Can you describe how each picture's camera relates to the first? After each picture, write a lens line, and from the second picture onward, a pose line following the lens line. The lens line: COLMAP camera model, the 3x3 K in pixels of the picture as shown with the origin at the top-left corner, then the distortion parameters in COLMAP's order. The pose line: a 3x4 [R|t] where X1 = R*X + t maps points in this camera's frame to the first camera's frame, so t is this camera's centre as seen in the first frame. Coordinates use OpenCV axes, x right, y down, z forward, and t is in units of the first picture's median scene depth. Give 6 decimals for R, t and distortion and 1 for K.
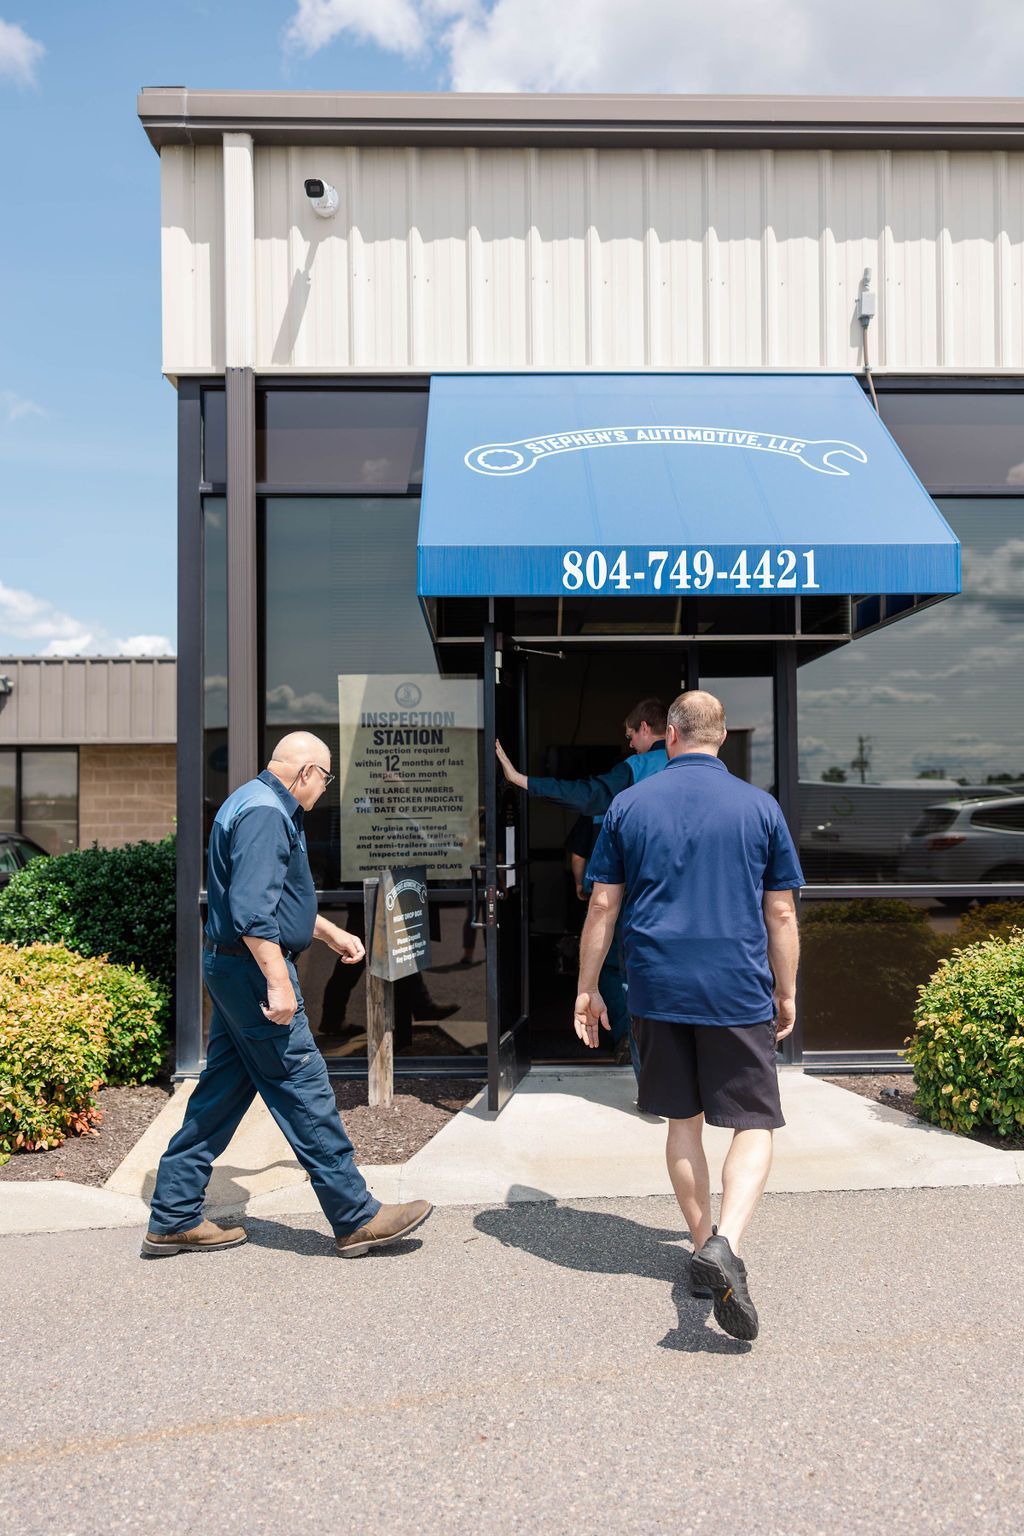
lens RADIAL K [[1184.5, 0, 512.0], [0, 1184.5, 768.0], [0, 0, 1]] dist [0.004826, -0.002716]
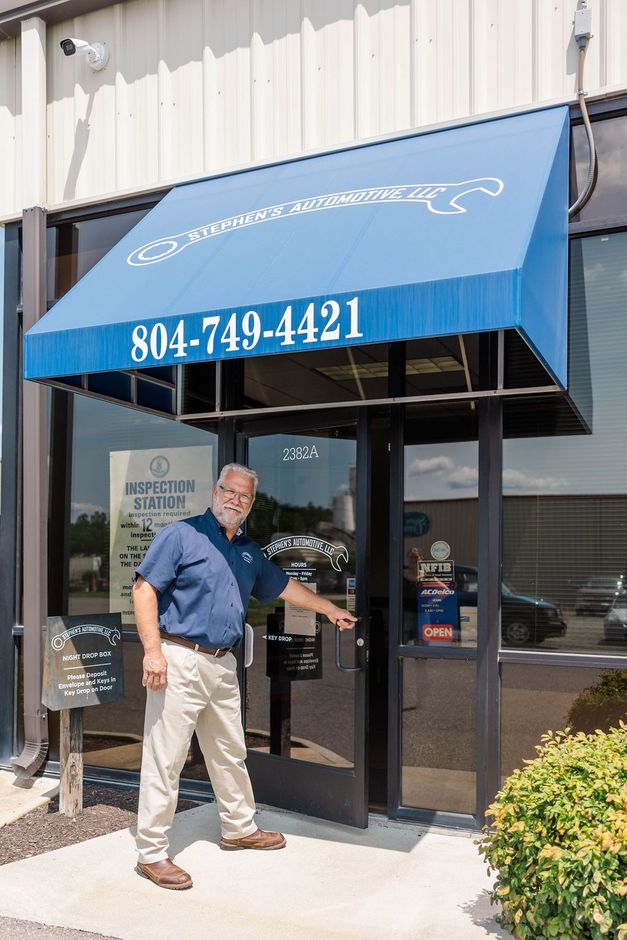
lens RADIAL K [[908.3, 0, 229.1], [0, 908.3, 545.8], [0, 0, 1]] dist [0.010555, -0.007870]
pose [[0.878698, 0.007925, -0.477313, 0.512380], [0.000336, 0.999852, 0.017220, 0.001401], [0.477378, -0.015292, 0.878565, 0.313998]]
